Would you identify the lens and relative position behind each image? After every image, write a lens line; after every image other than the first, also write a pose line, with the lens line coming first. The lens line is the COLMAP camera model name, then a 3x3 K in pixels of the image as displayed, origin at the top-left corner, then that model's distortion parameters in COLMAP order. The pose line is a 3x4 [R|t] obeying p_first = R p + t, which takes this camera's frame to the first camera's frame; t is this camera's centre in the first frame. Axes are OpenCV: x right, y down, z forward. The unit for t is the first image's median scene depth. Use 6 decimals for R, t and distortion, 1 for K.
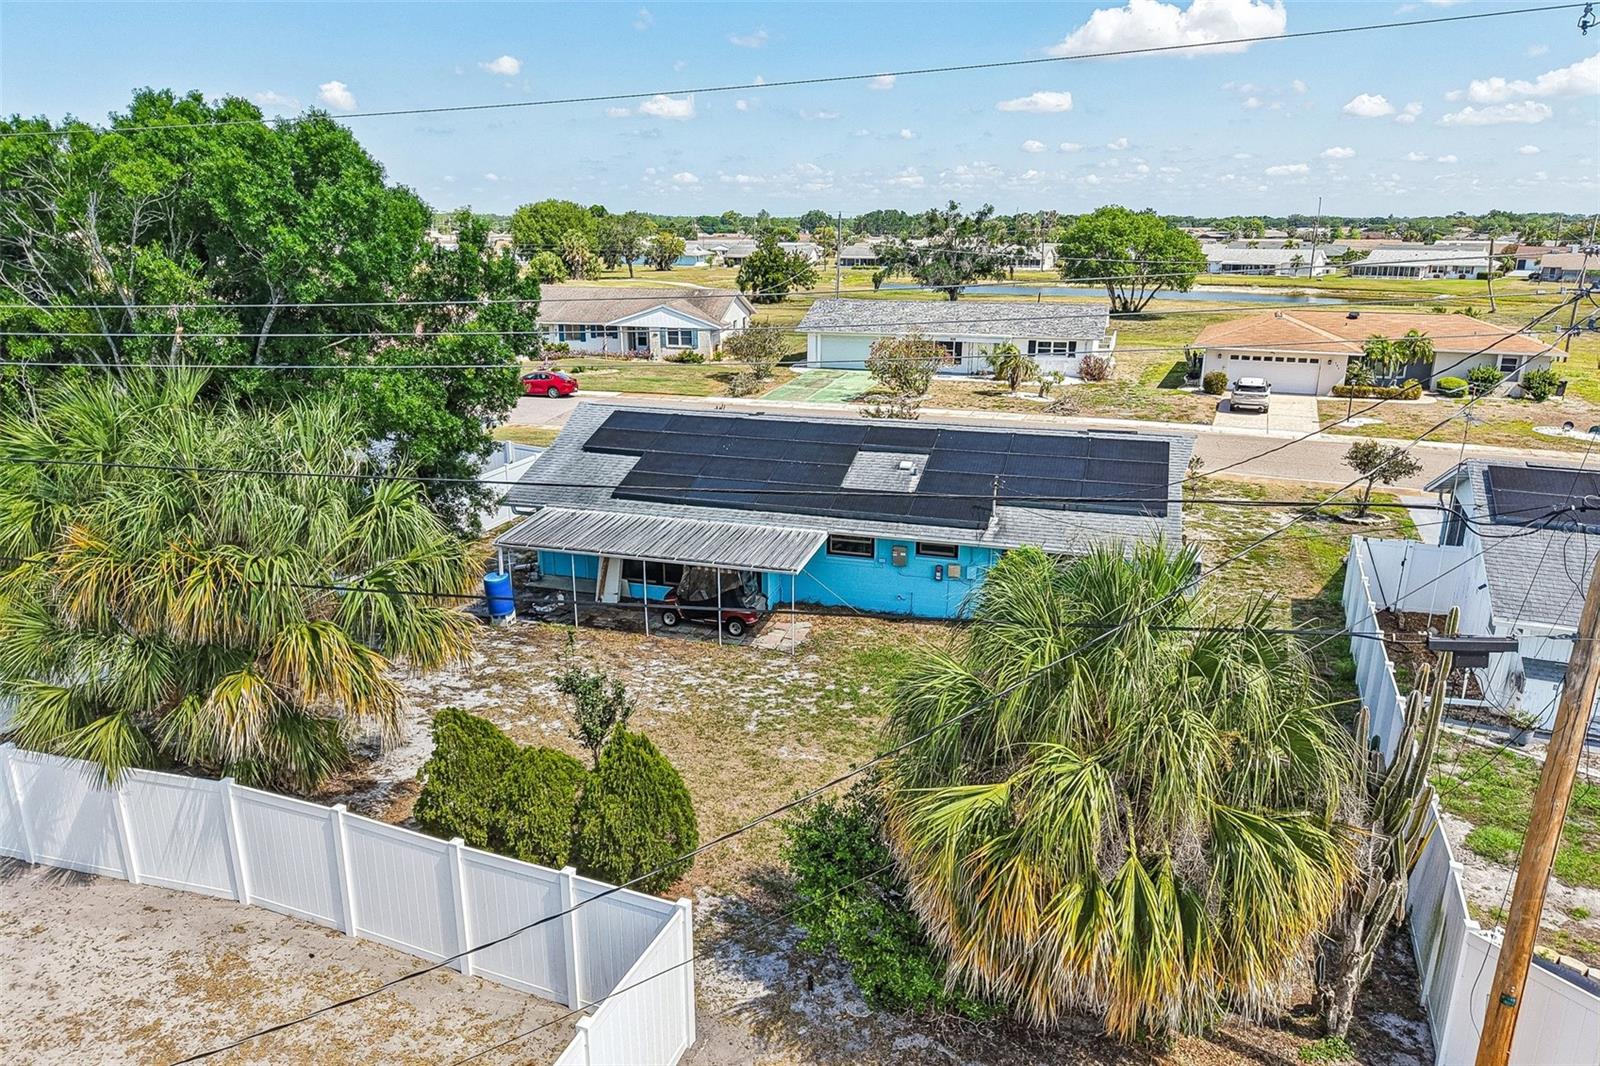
lens RADIAL K [[1081.0, 0, 802.0], [0, 1081.0, 527.2], [0, 0, 1]] dist [0.033346, -0.036406]
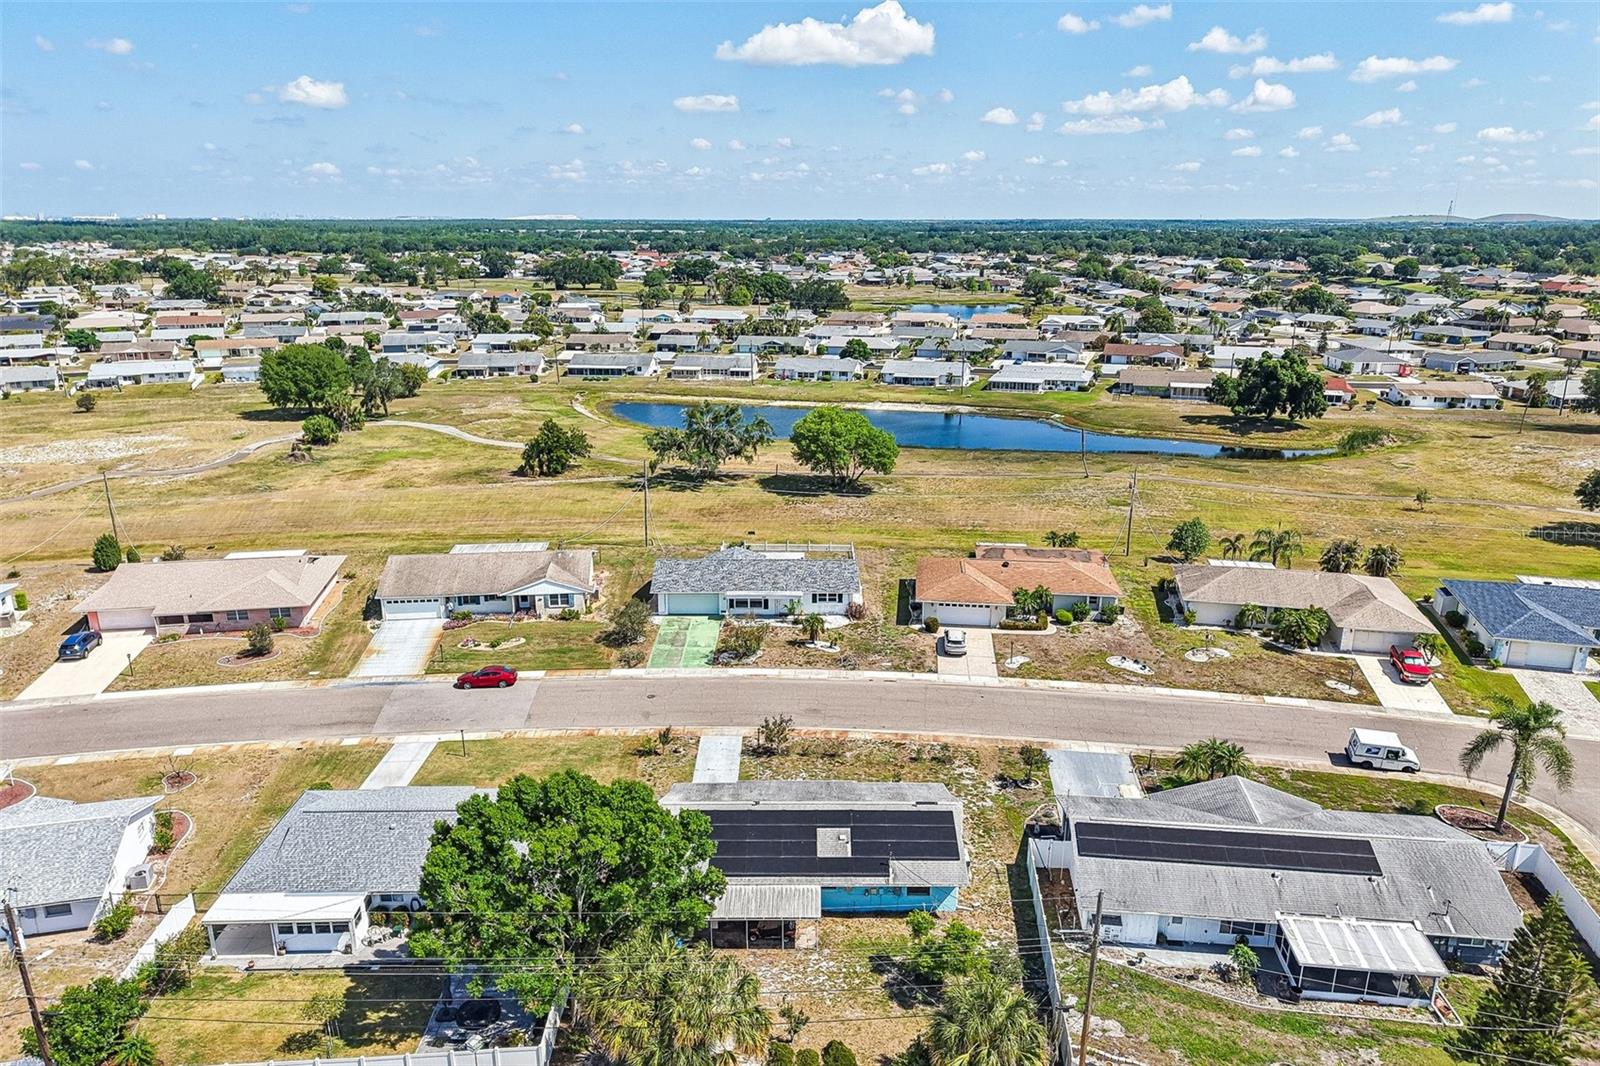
lens RADIAL K [[1081.0, 0, 810.6], [0, 1081.0, 531.0], [0, 0, 1]] dist [0.033346, -0.036406]
pose [[0.953637, -0.079711, 0.290211, -0.539742], [0.078061, 0.996799, 0.017277, -0.705497], [-0.290659, 0.006178, 0.956807, -1.049650]]
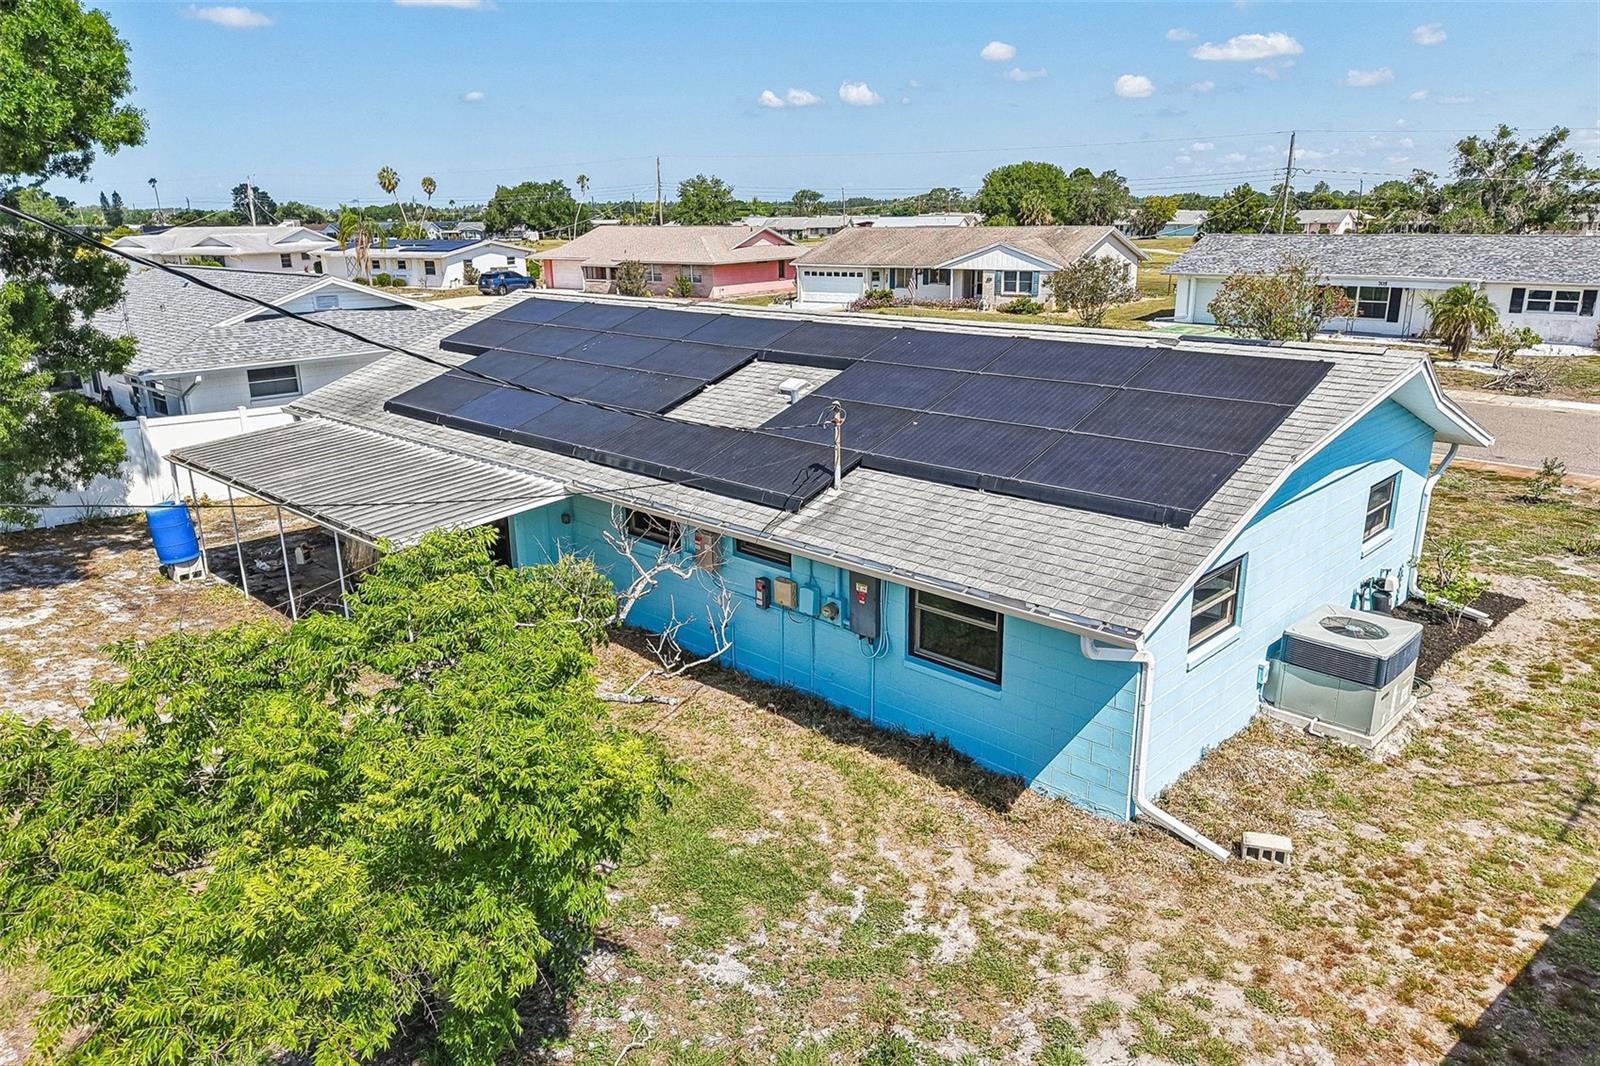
lens RADIAL K [[1081.0, 0, 796.3], [0, 1081.0, 571.5], [0, 0, 1]] dist [0.033346, -0.036406]
pose [[0.888665, 0.130403, -0.439624, 0.338351], [-0.109220, 0.991314, 0.073268, -0.005865], [0.445359, -0.017095, 0.895189, 0.524374]]
